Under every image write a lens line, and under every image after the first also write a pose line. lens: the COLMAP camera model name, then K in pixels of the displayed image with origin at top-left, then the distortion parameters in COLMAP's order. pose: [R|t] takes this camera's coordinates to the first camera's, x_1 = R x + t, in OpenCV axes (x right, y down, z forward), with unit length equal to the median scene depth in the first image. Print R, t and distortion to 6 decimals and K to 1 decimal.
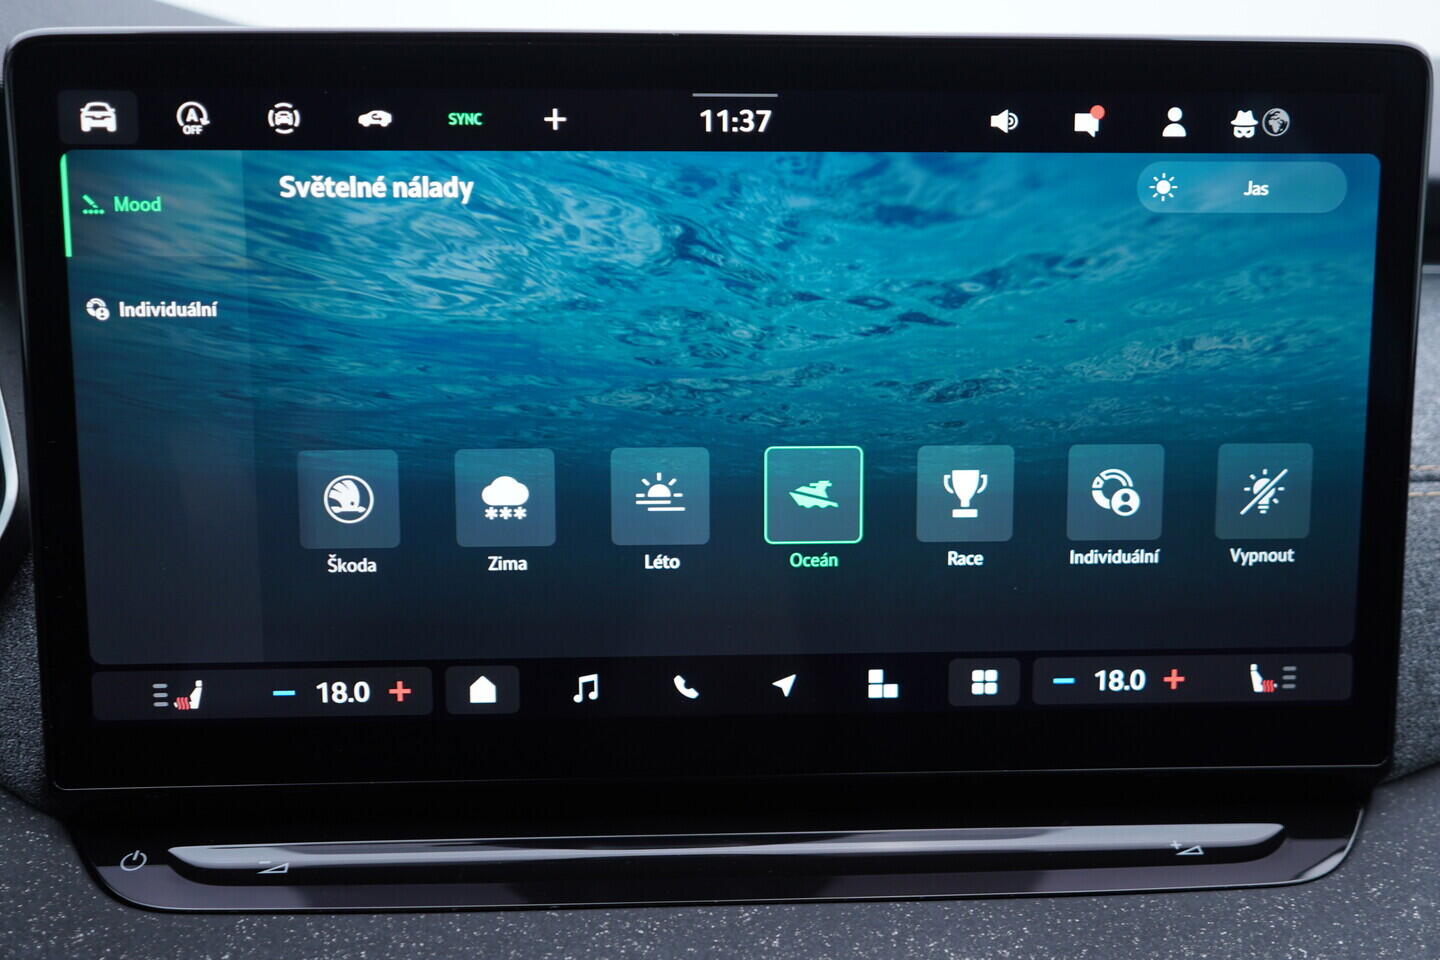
lens RADIAL K [[1488.6, 0, 726.0], [0, 1488.6, 475.5], [0, 0, 1]] dist [0.003996, 0.000000]
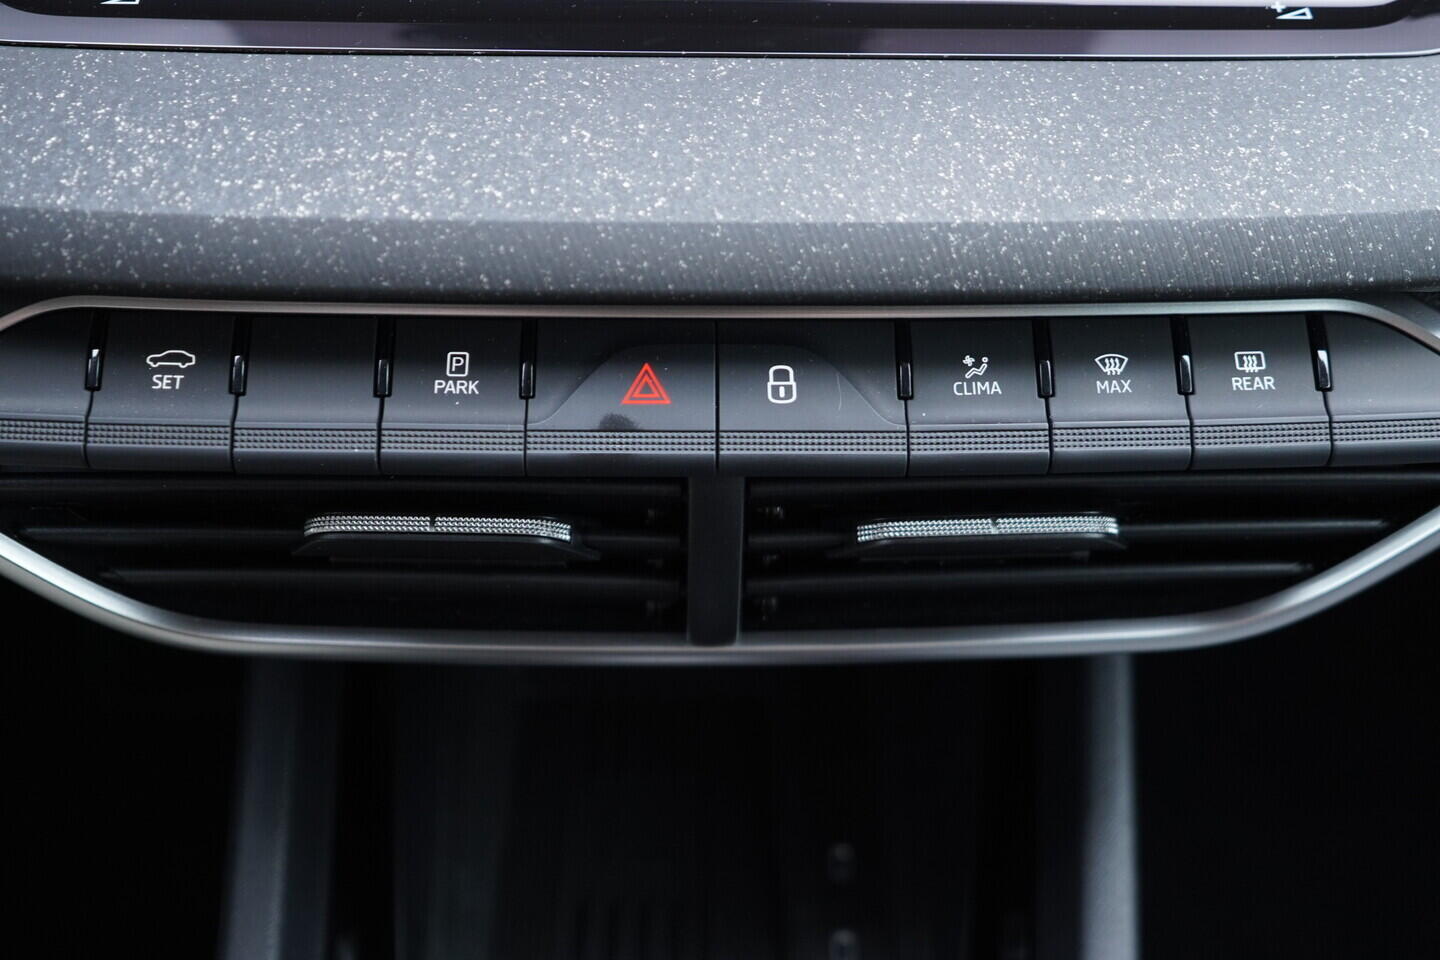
lens RADIAL K [[1488.6, 0, 722.9], [0, 1488.6, 490.0], [0, 0, 1]] dist [0.003996, 0.000000]
pose [[0.999512, 0.029922, -0.008957, 0.027787], [-0.022966, 0.898411, 0.438555, 0.147537], [0.021170, -0.438135, 0.898660, 0.192392]]
